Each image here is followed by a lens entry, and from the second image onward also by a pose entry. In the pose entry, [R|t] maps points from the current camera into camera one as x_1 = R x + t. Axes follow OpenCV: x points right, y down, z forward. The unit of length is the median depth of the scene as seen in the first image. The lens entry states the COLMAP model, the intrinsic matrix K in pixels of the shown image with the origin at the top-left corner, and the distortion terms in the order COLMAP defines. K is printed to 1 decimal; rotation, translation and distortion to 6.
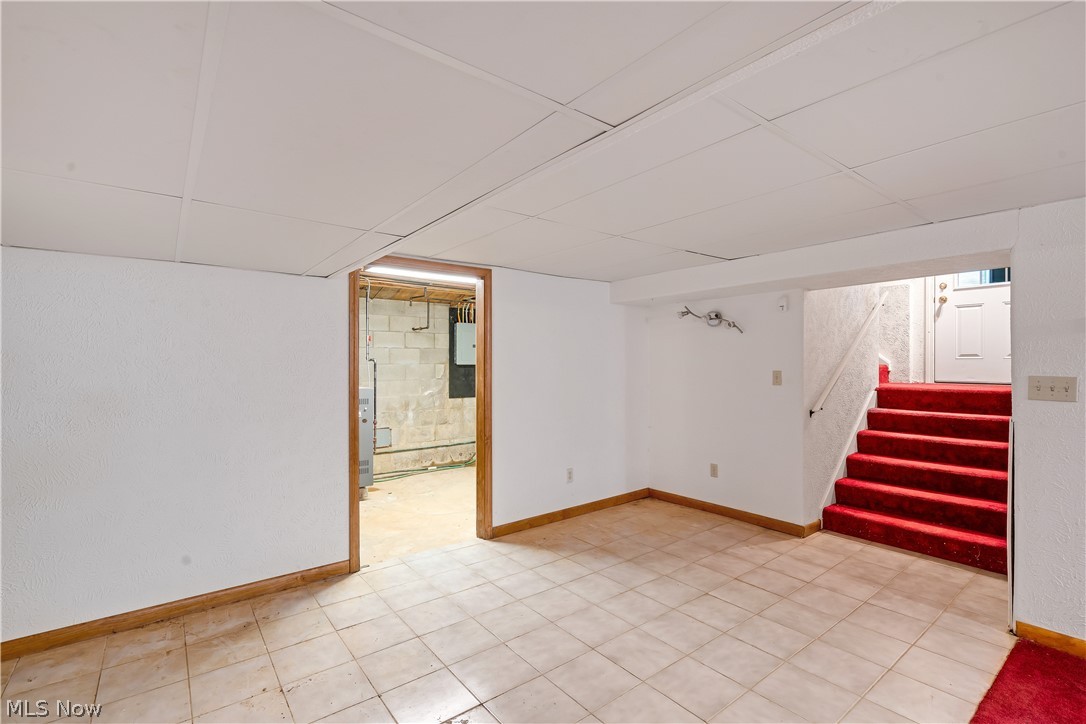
lens RADIAL K [[495.1, 0, 542.0], [0, 495.1, 364.8], [0, 0, 1]] dist [-0.008391, 0.001637]
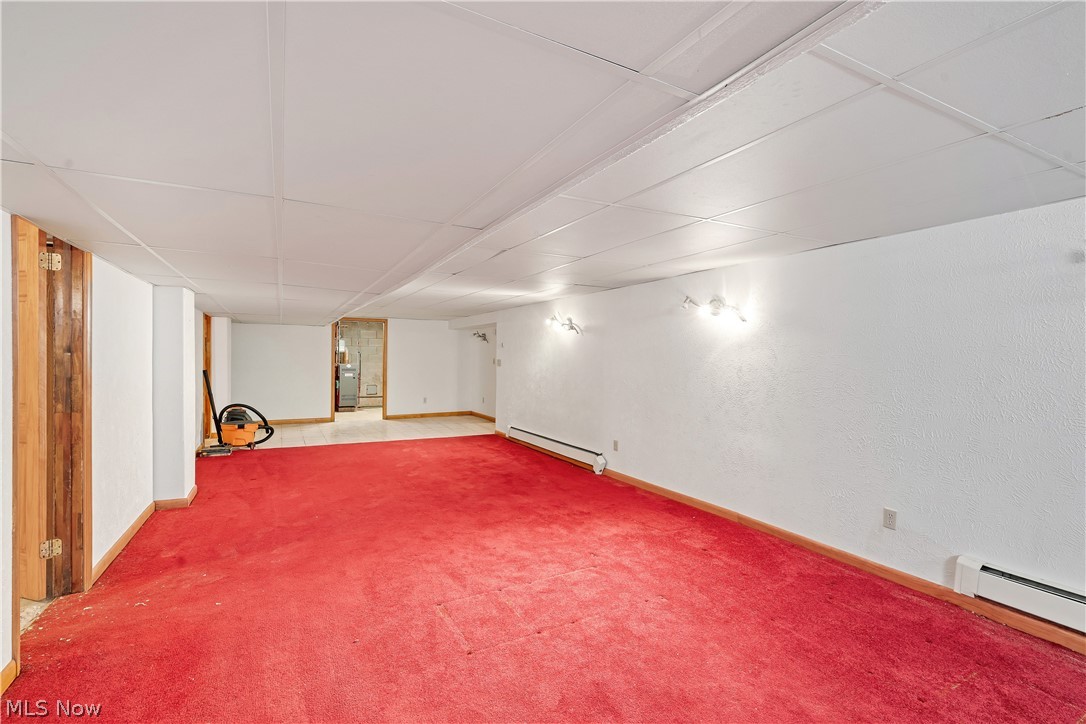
lens RADIAL K [[495.1, 0, 544.2], [0, 495.1, 358.9], [0, 0, 1]] dist [-0.008391, 0.001637]
pose [[0.985256, 0.011434, -0.170706, 0.985773], [-0.010408, 0.999922, 0.006901, -0.004976], [0.170772, -0.005023, 0.985298, -1.227430]]
